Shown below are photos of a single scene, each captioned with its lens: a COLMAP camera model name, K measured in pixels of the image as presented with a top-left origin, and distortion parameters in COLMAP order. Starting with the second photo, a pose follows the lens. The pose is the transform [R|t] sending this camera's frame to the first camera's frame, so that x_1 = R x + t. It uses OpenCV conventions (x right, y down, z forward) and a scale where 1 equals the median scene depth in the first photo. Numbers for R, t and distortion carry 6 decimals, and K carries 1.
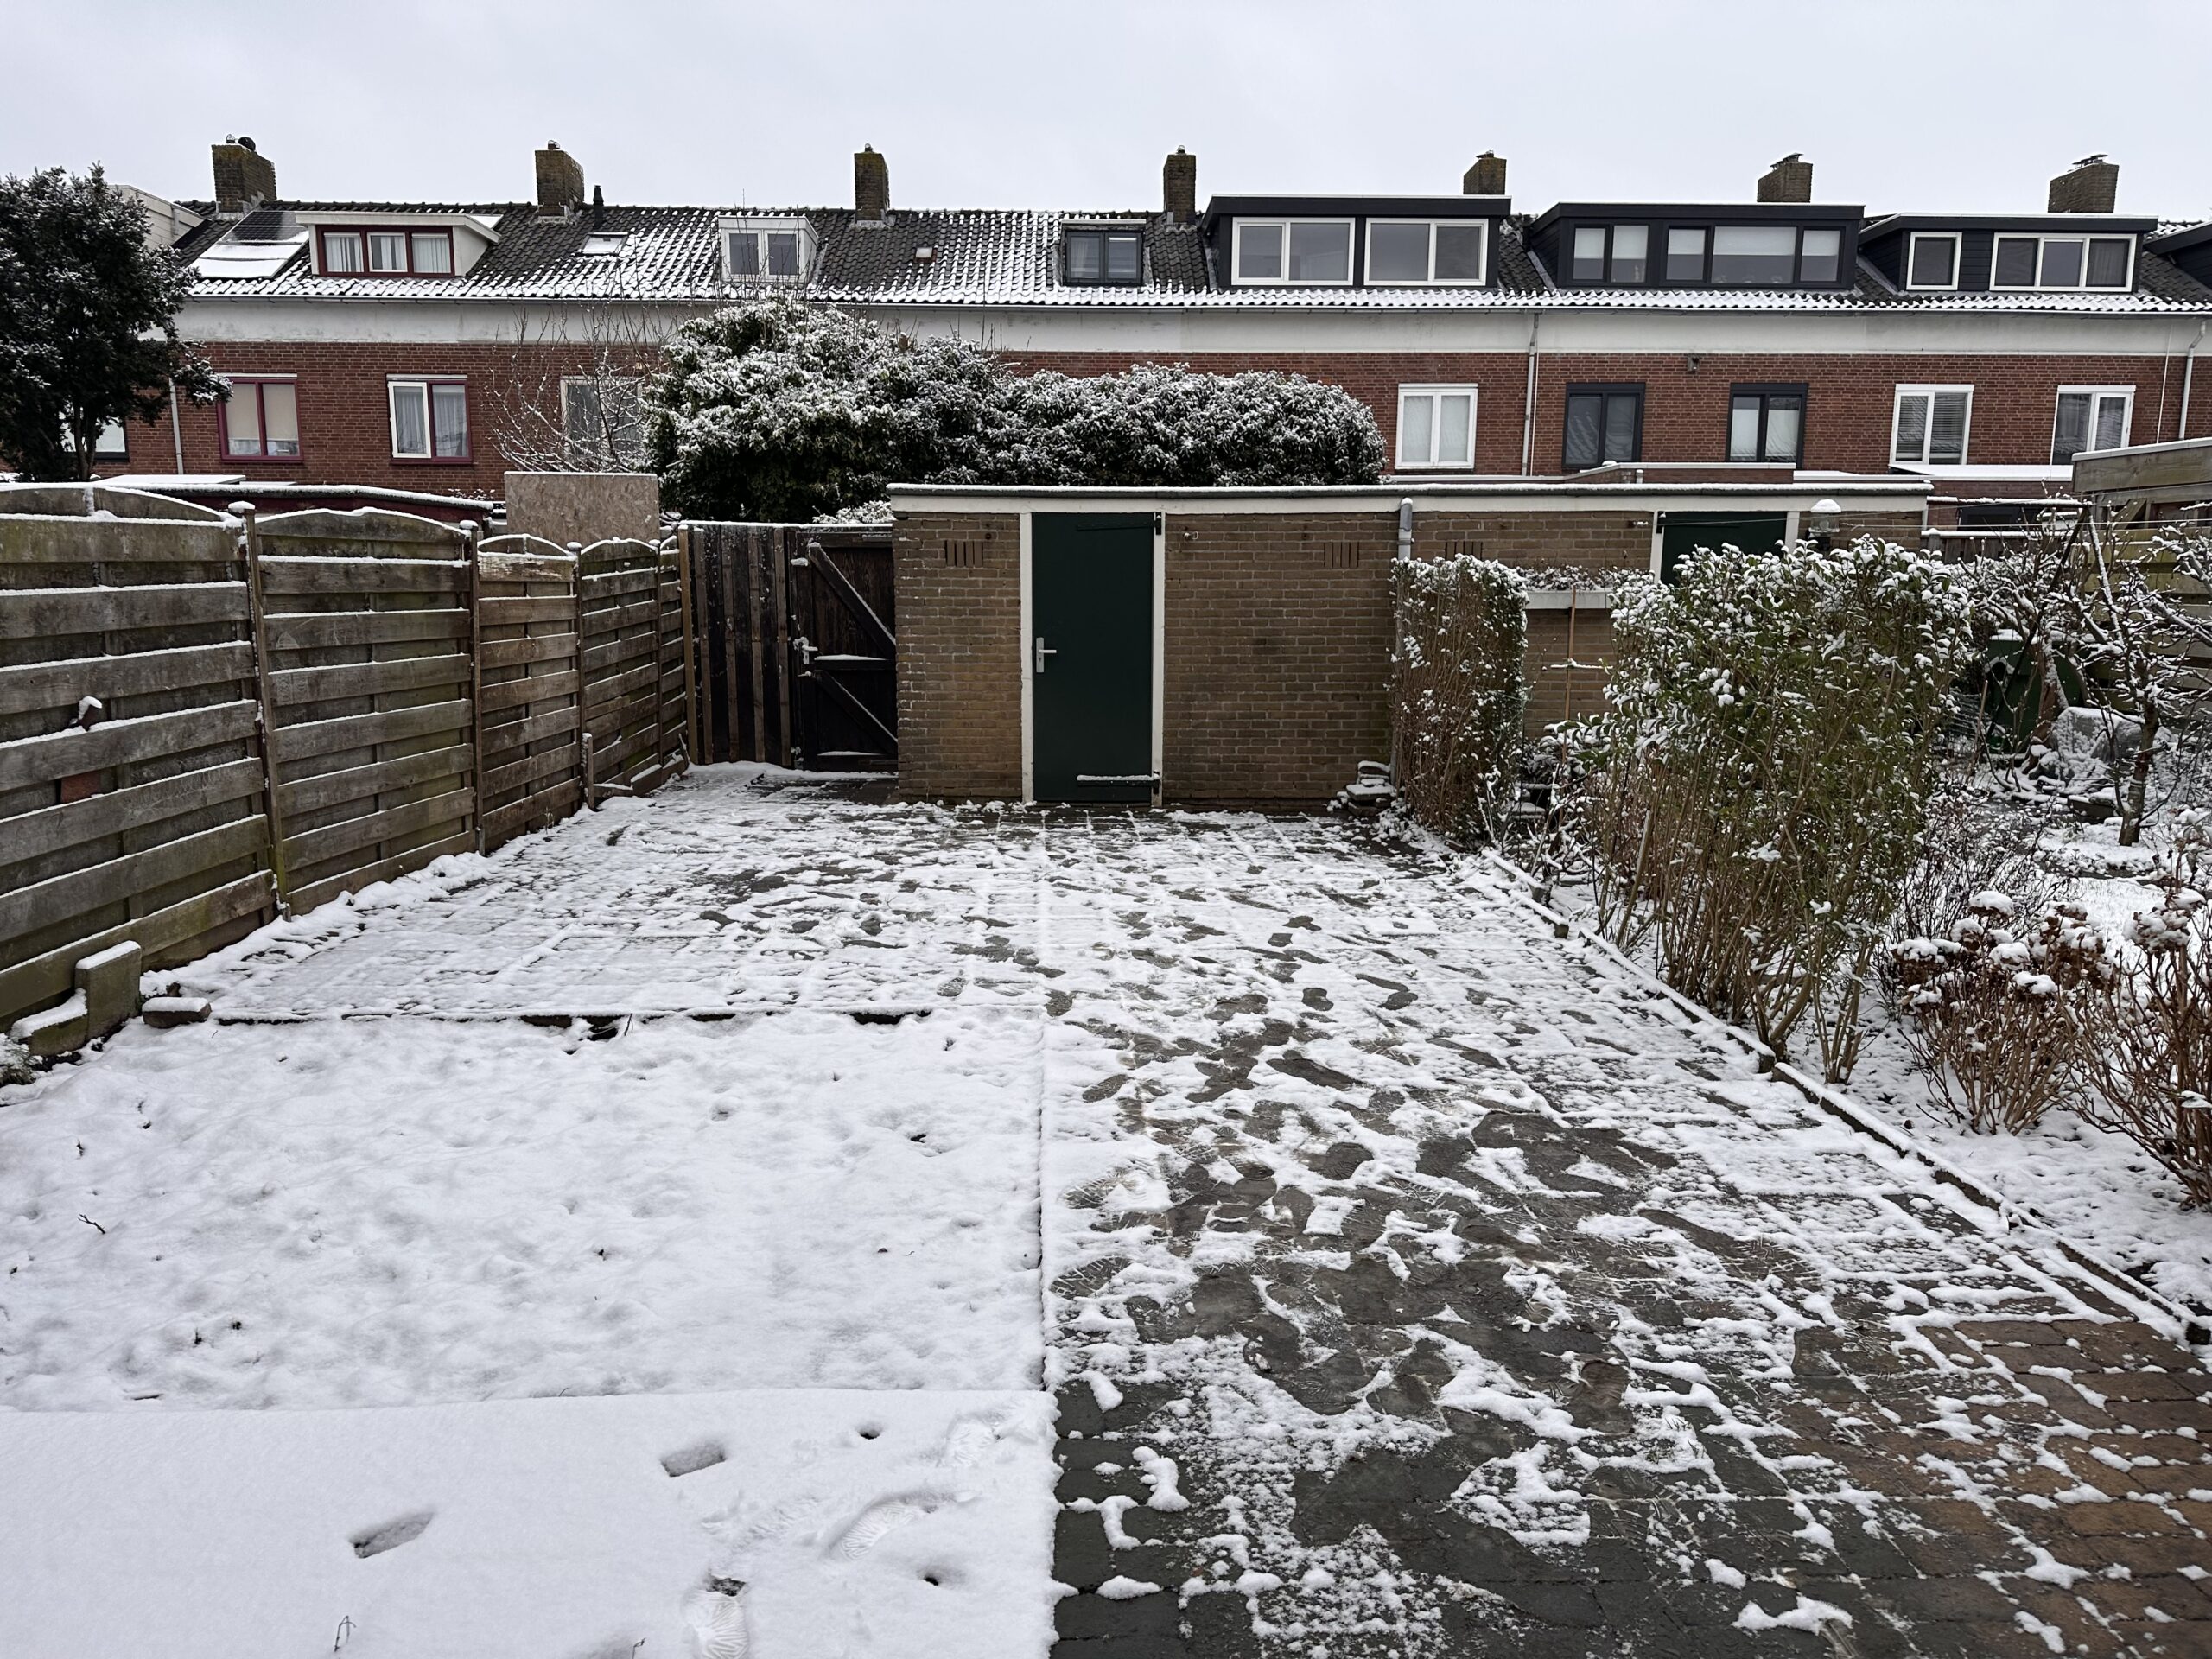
lens RADIAL K [[1553.5, 0, 1106.0], [0, 1553.5, 829.5], [0, 0, 1]] dist [0.039757, -0.002505]
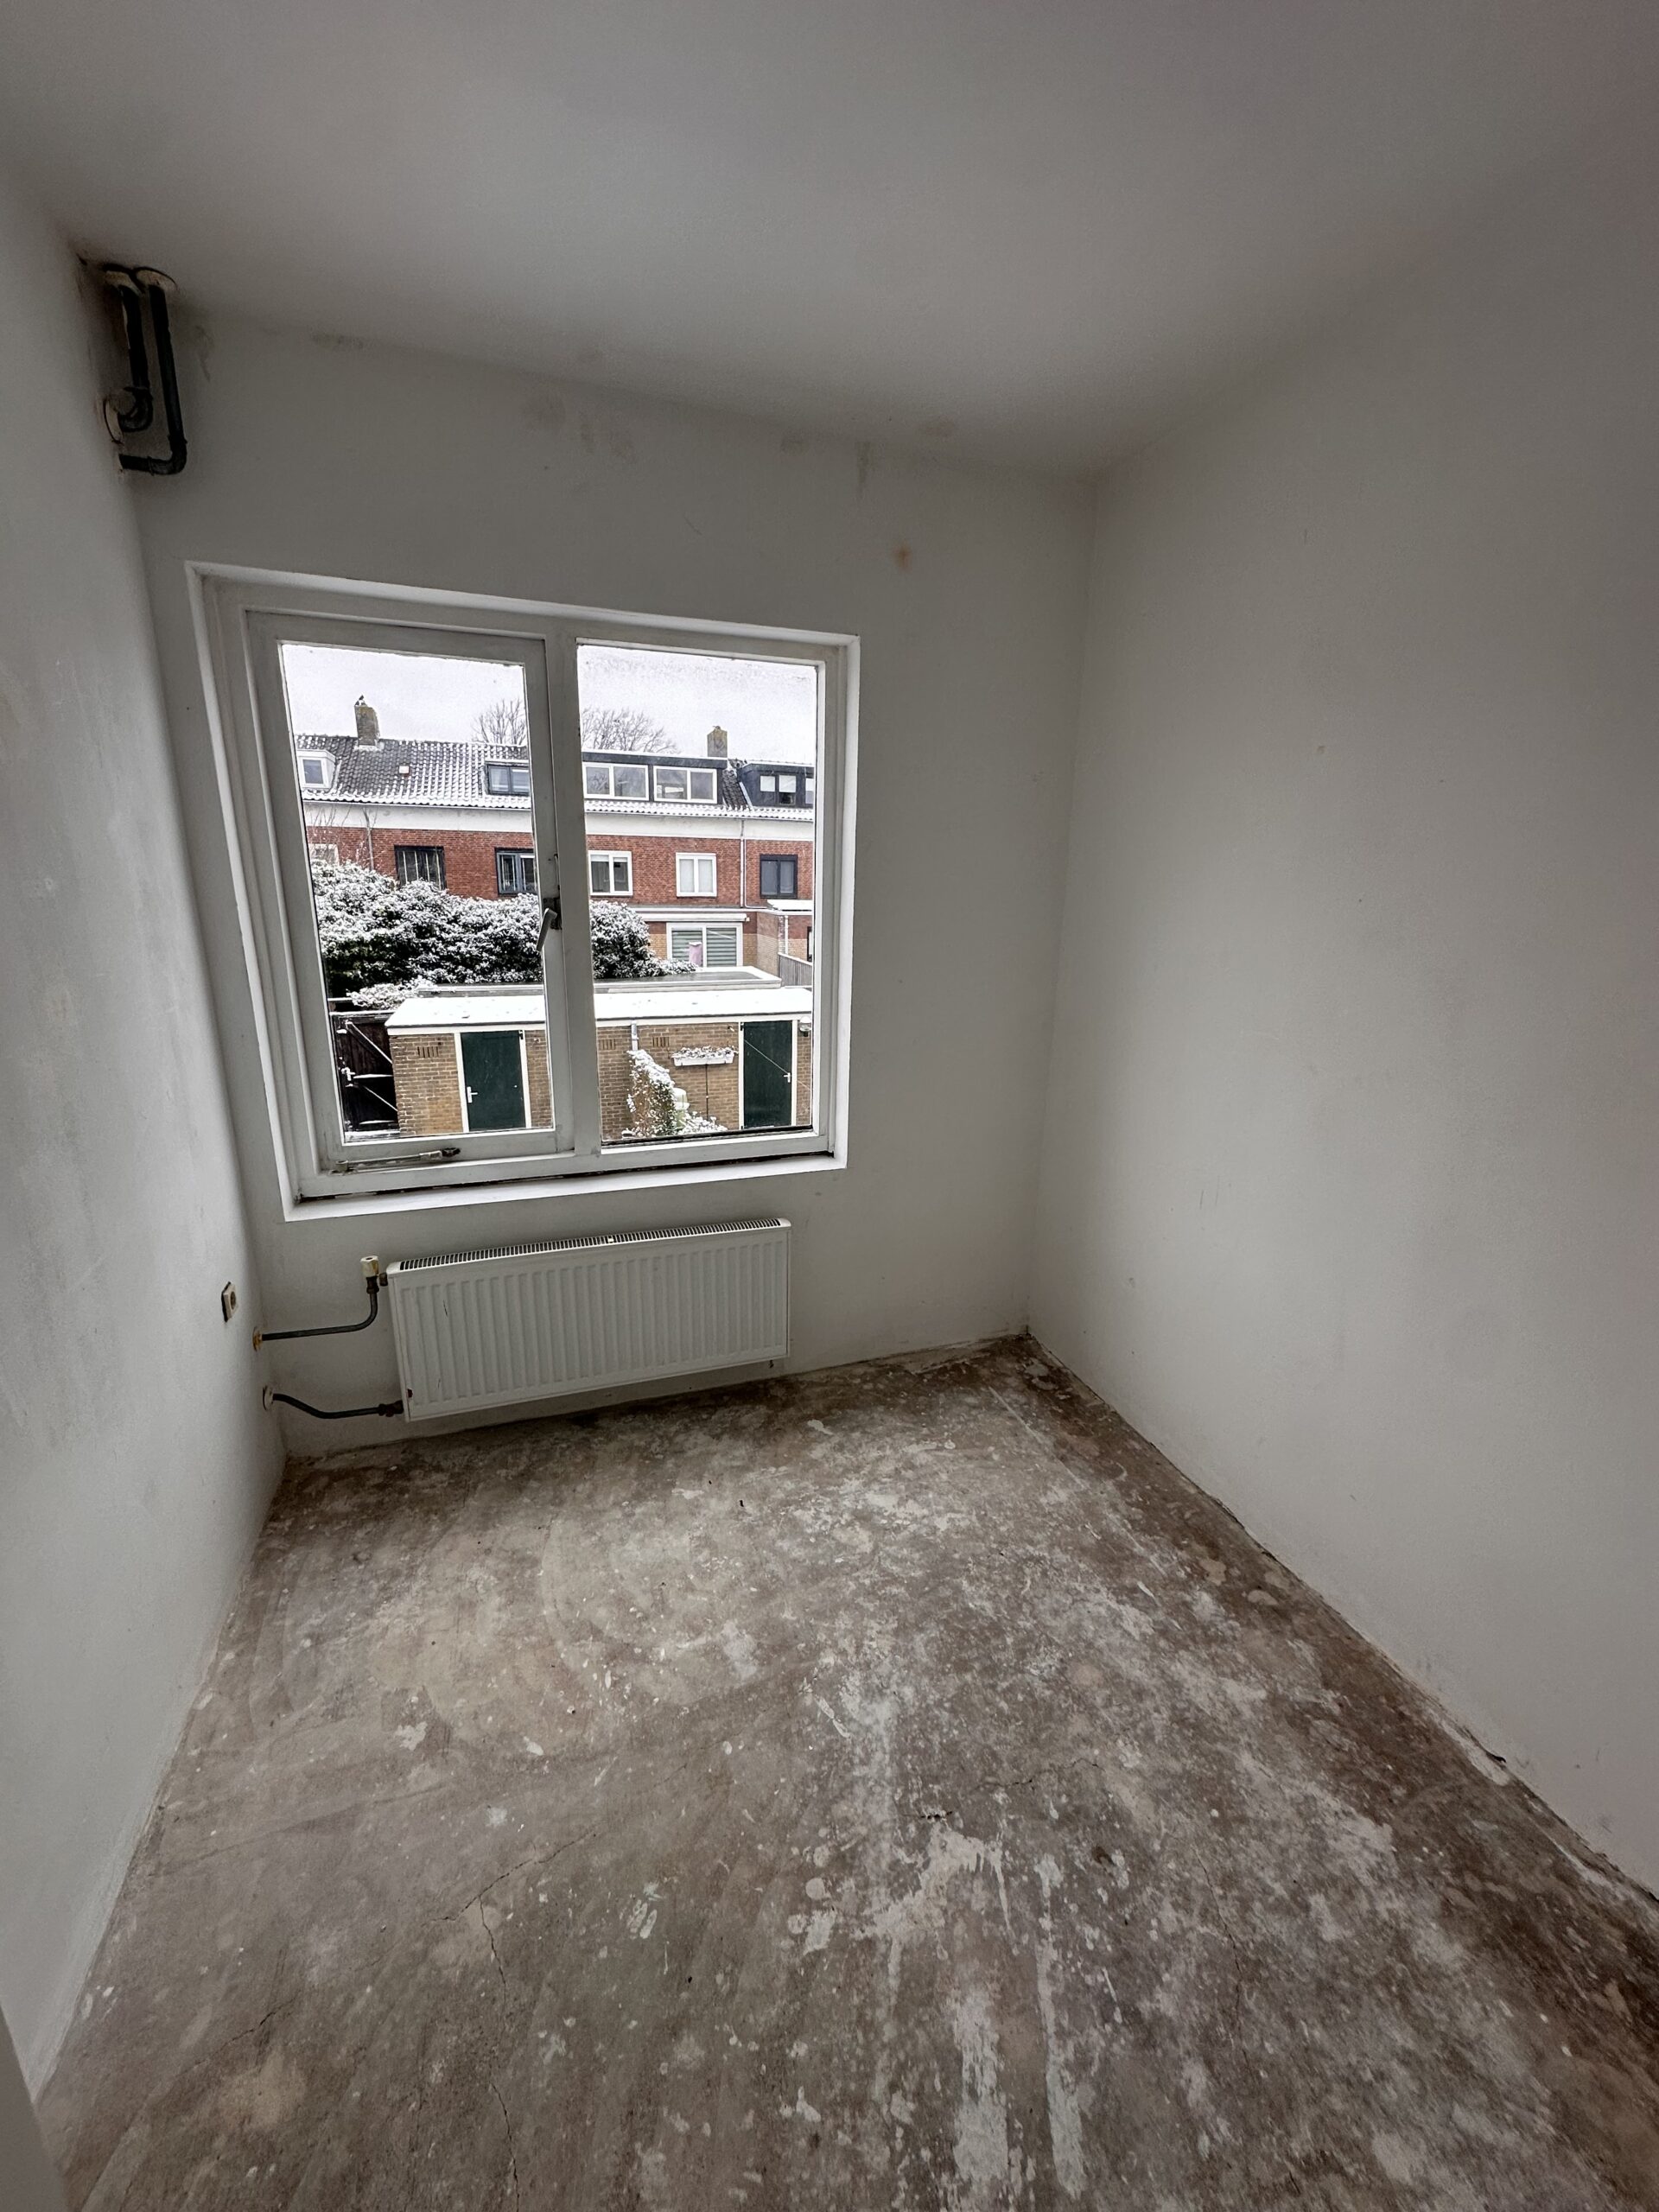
lens RADIAL K [[877.9, 0, 829.5], [0, 877.9, 1106.0], [0, 0, 1]] dist [0.000788, 0.000158]
pose [[0.954195, -0.064135, 0.292230, 0.147580], [0.034753, 0.993901, 0.104655, -0.386864], [-0.297160, -0.089706, 0.950605, -0.617588]]
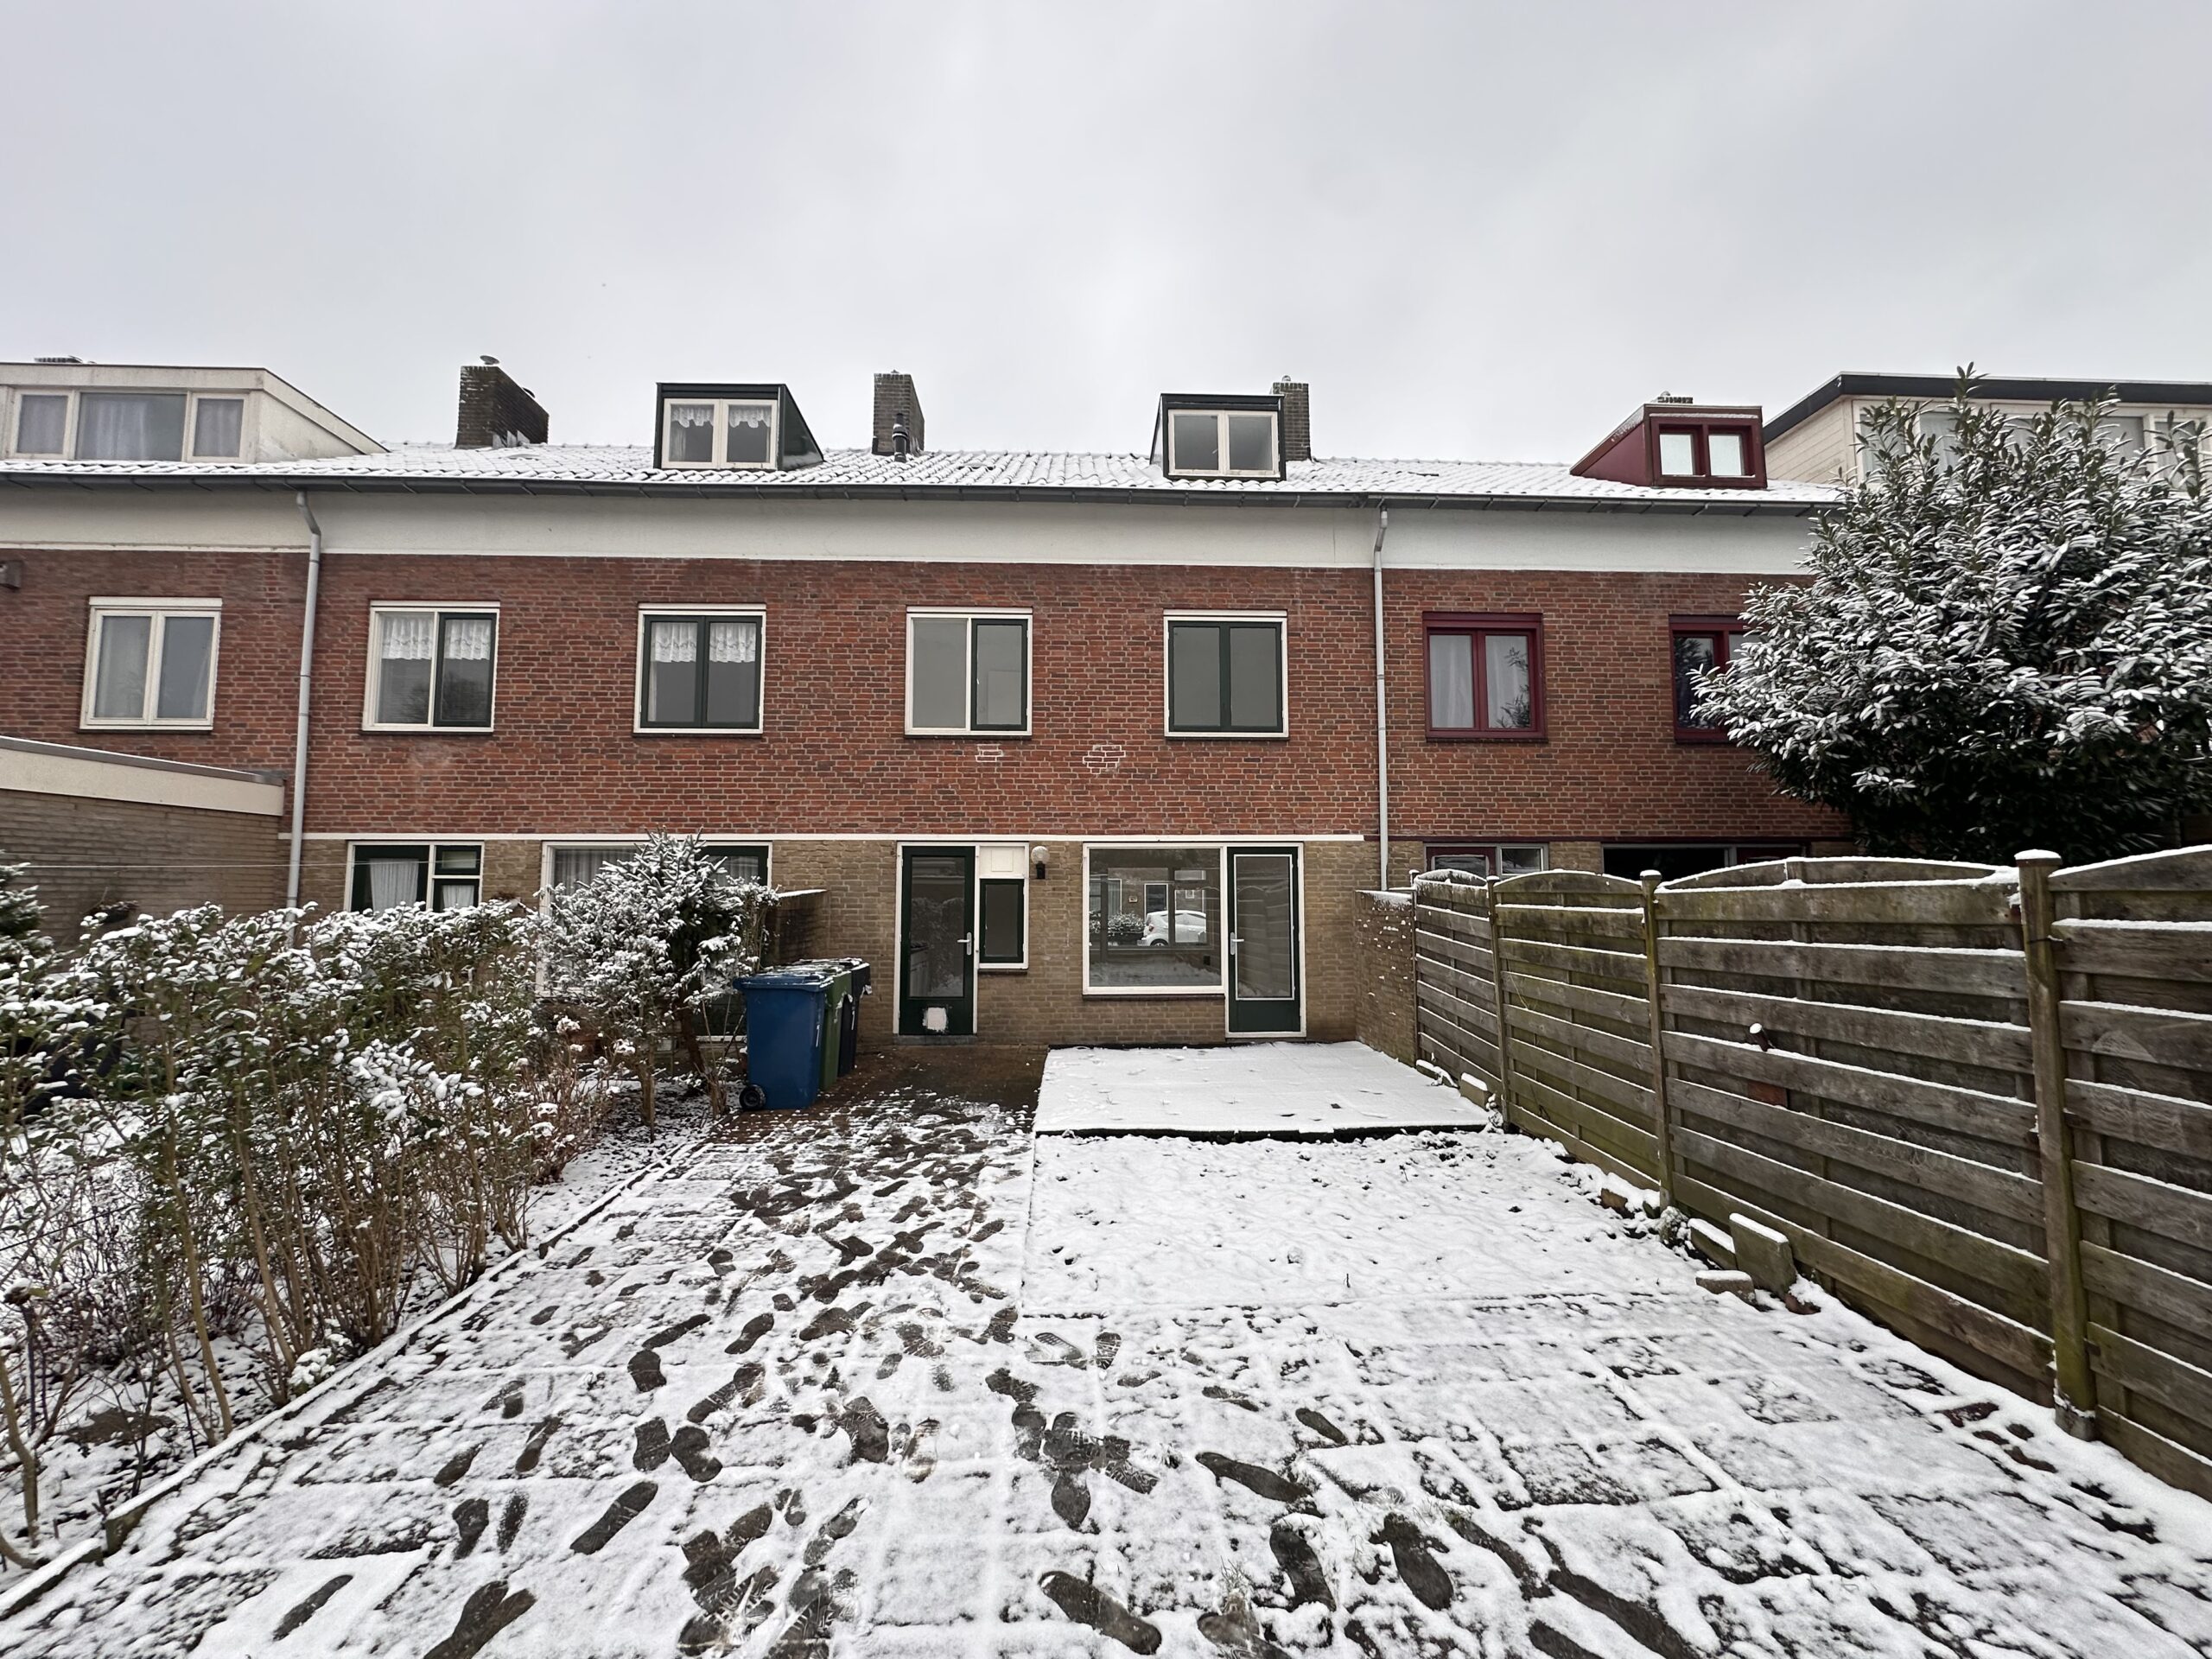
lens RADIAL K [[877.9, 0, 1106.0], [0, 877.9, 829.5], [0, 0, 1]] dist [0.000788, 0.000158]
pose [[-0.999968, -0.000398, -0.007982, -0.097661], [-0.001076, 0.996366, 0.085171, -0.281169], [0.007919, 0.085177, -0.996334, 1.575283]]
